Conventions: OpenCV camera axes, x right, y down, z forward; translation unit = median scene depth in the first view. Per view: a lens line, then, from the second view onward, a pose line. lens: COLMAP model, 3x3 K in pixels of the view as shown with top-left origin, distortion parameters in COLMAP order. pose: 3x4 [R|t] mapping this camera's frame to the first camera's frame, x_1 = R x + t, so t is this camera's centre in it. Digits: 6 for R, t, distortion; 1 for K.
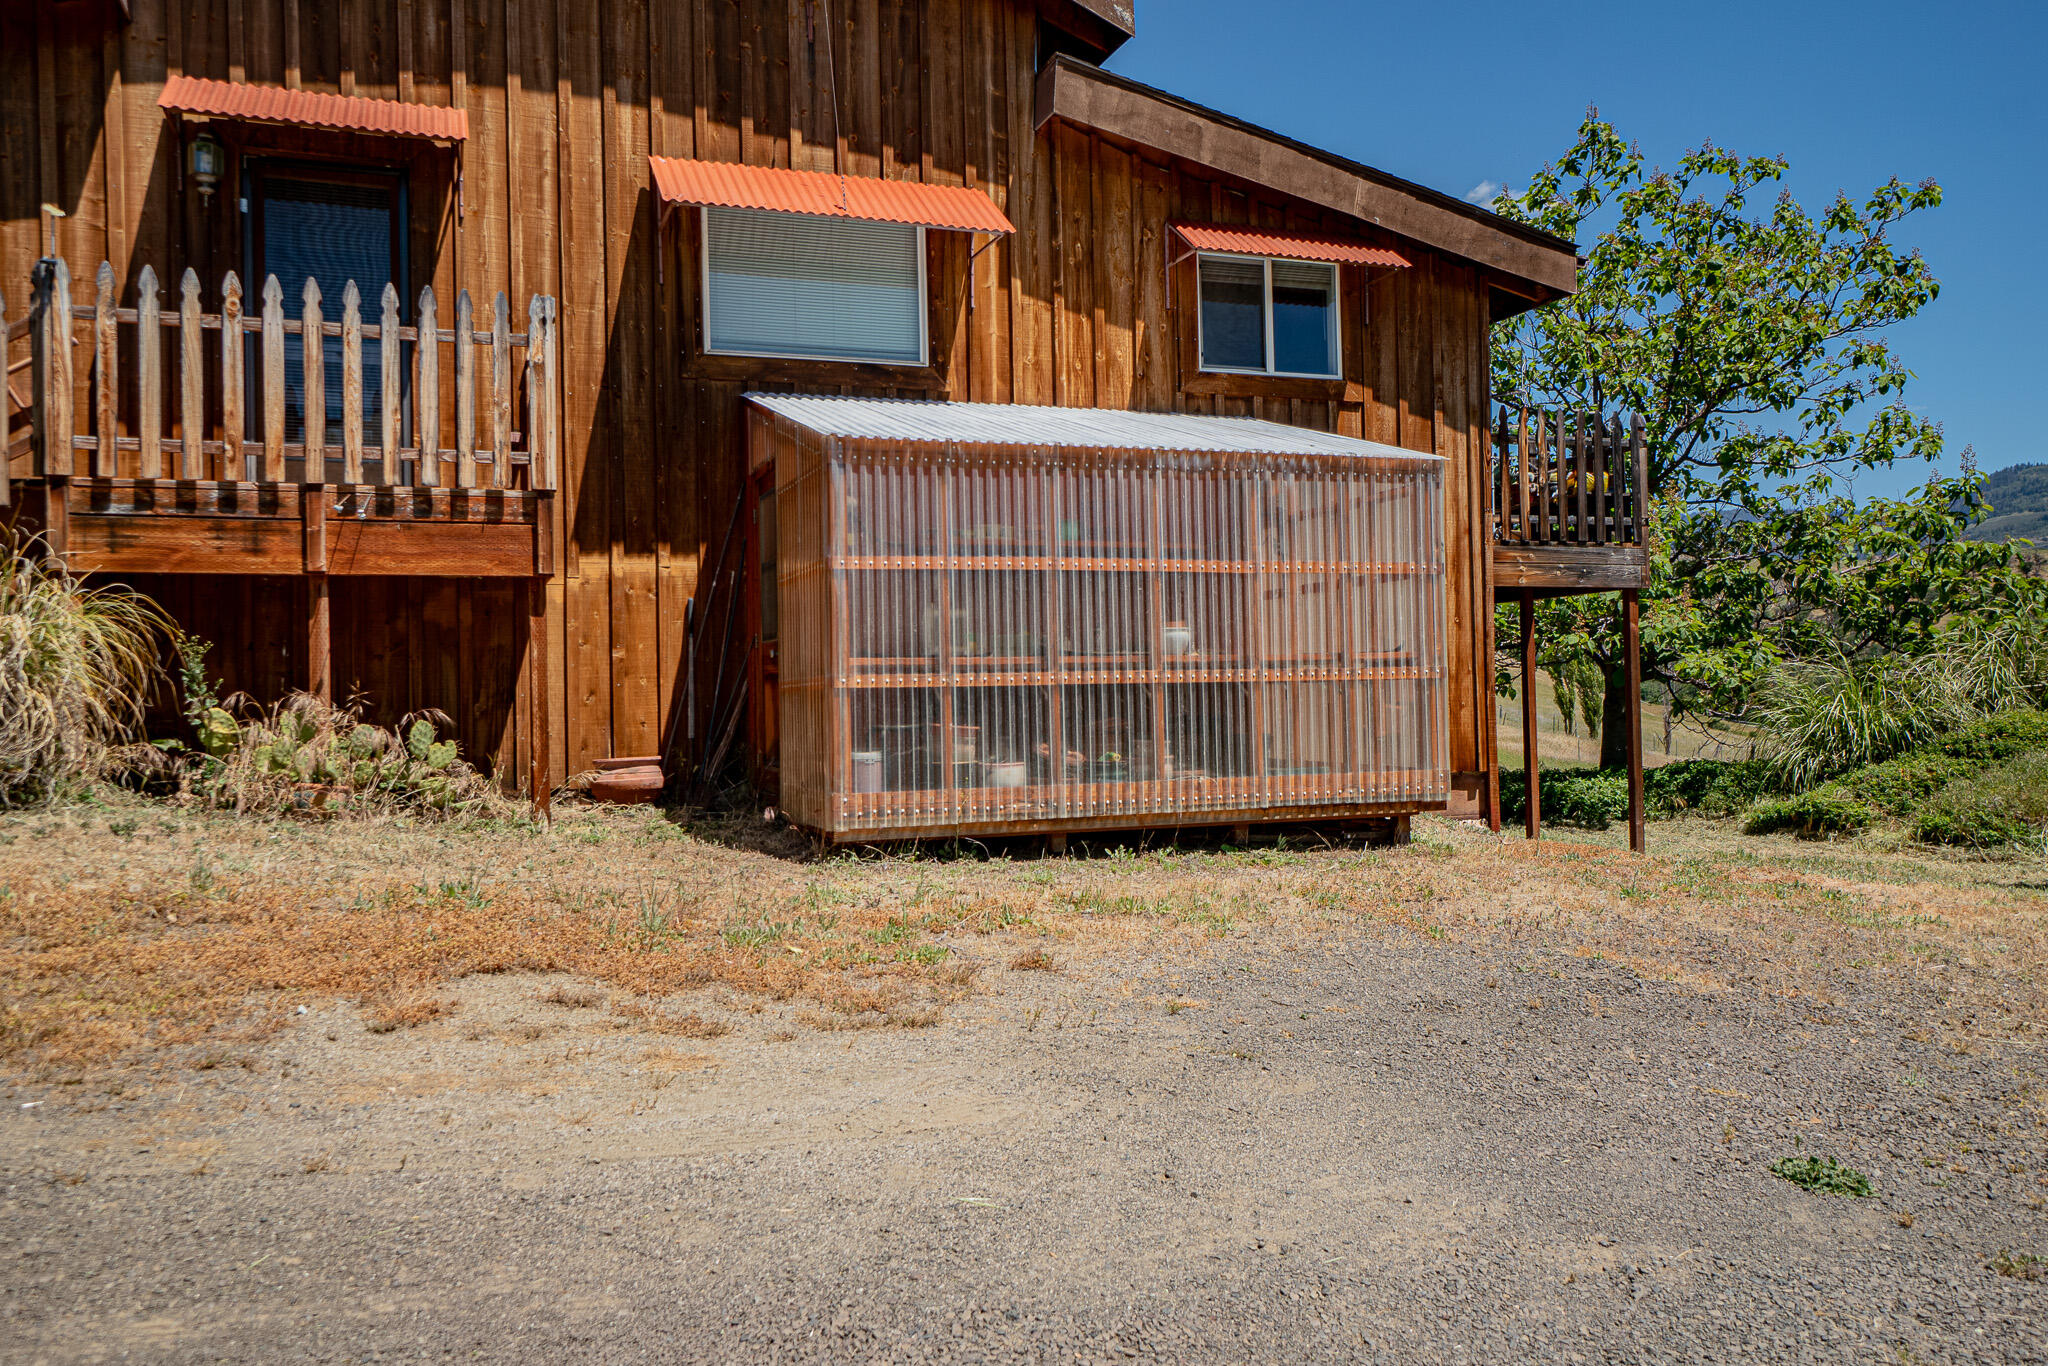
lens RADIAL K [[1559.3, 0, 1027.8], [0, 1559.3, 670.0], [0, 0, 1]] dist [0.026053, 0.003148]
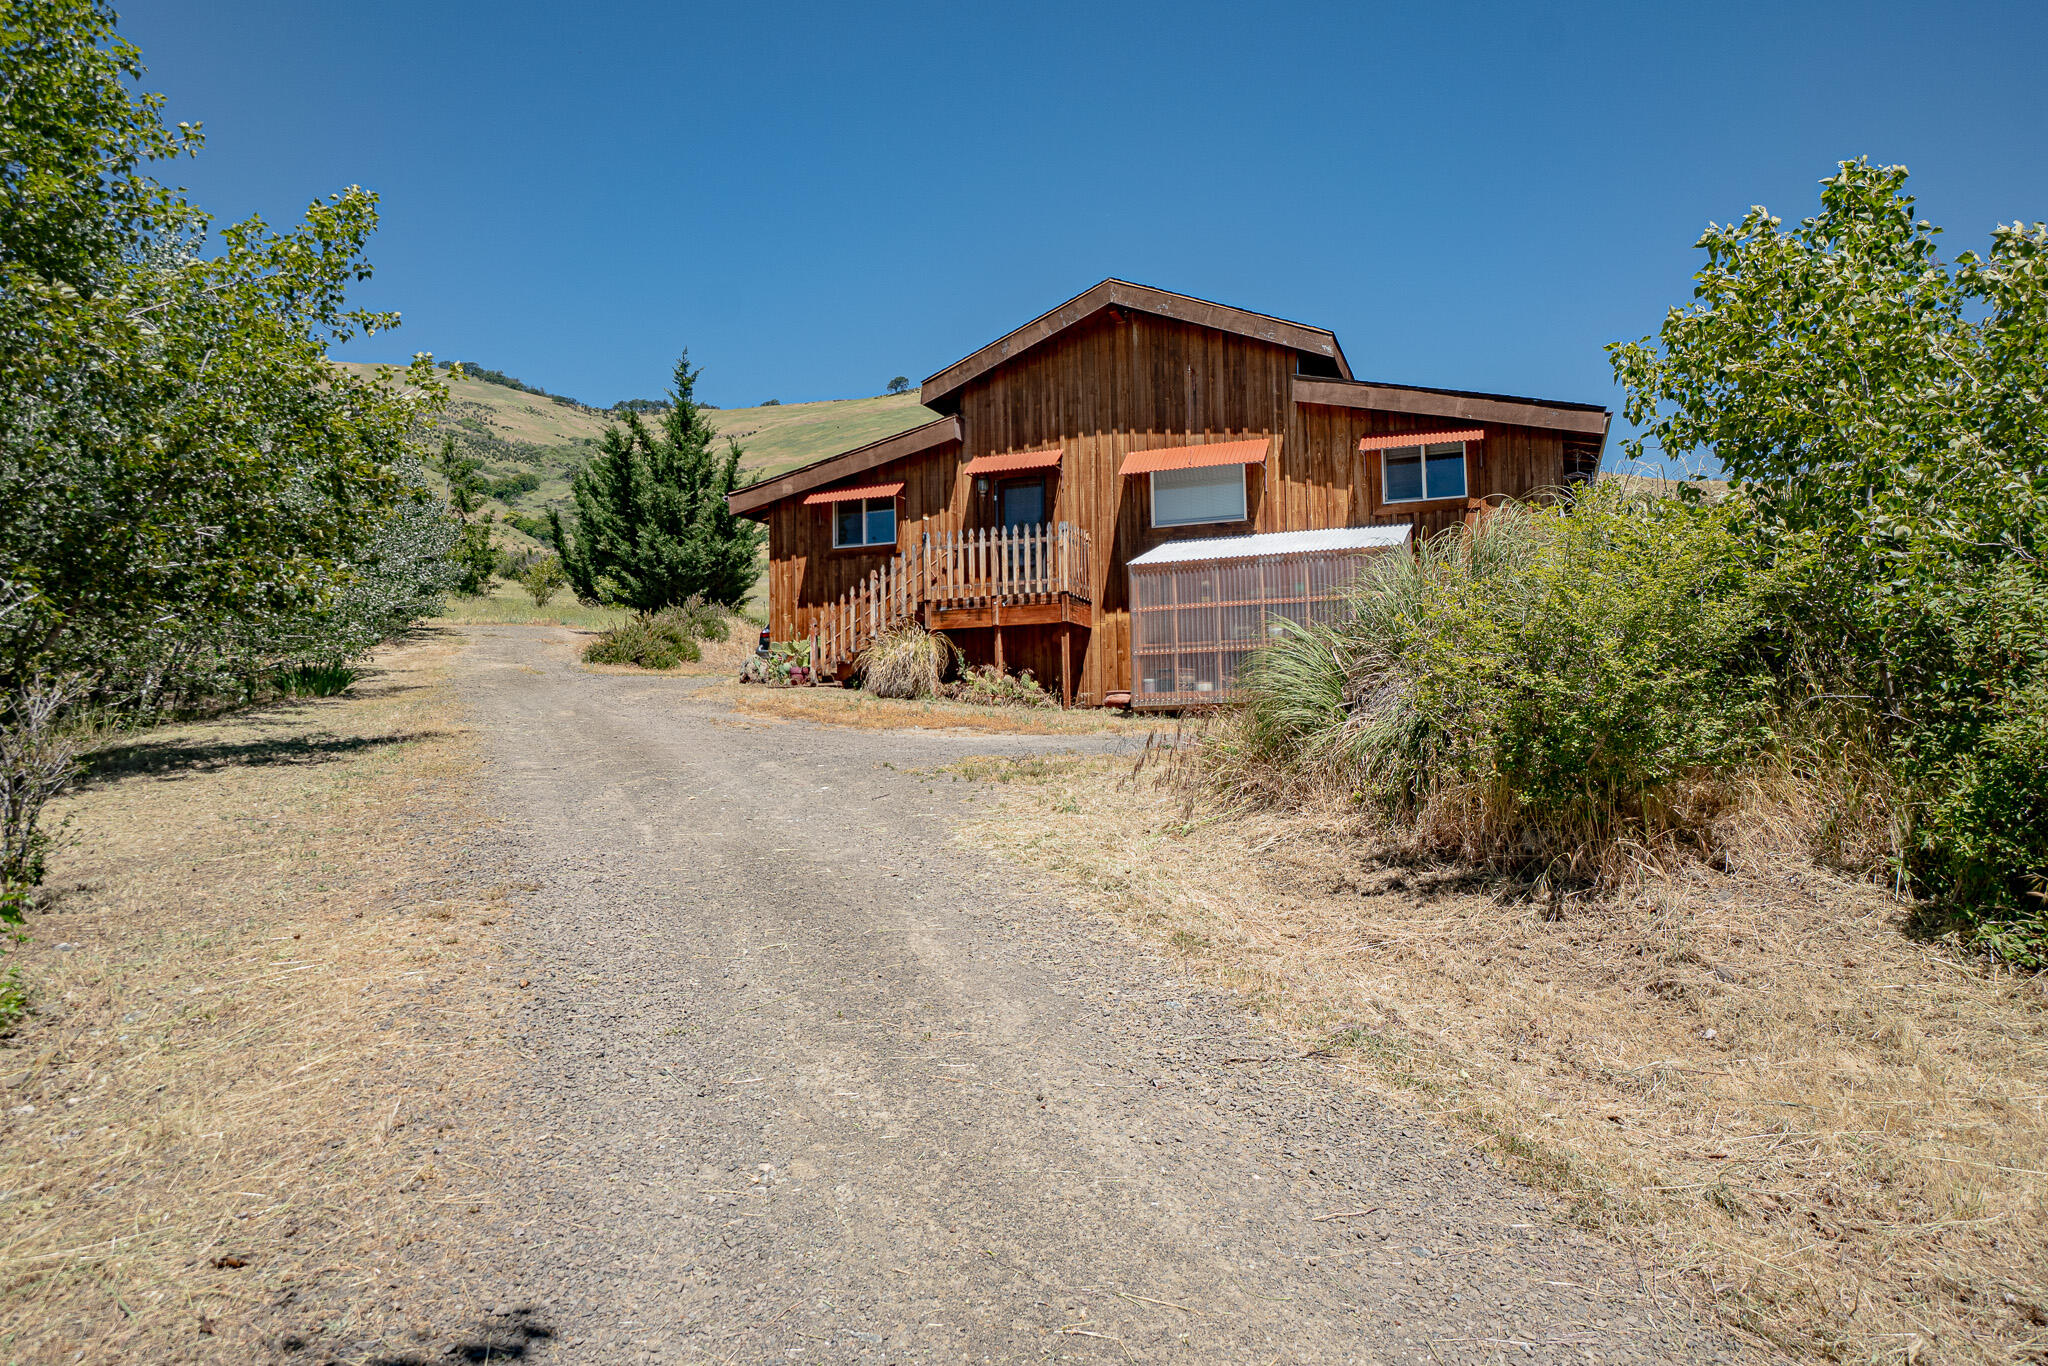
lens RADIAL K [[1413.8, 0, 1023.1], [0, 1413.8, 690.3], [0, 0, 1]] dist [-0.003581, -0.000421]
pose [[0.760873, -0.032656, -0.648079, 1.085814], [0.016340, 0.999380, -0.031174, 0.120003], [0.648696, 0.013130, 0.760935, -0.829061]]
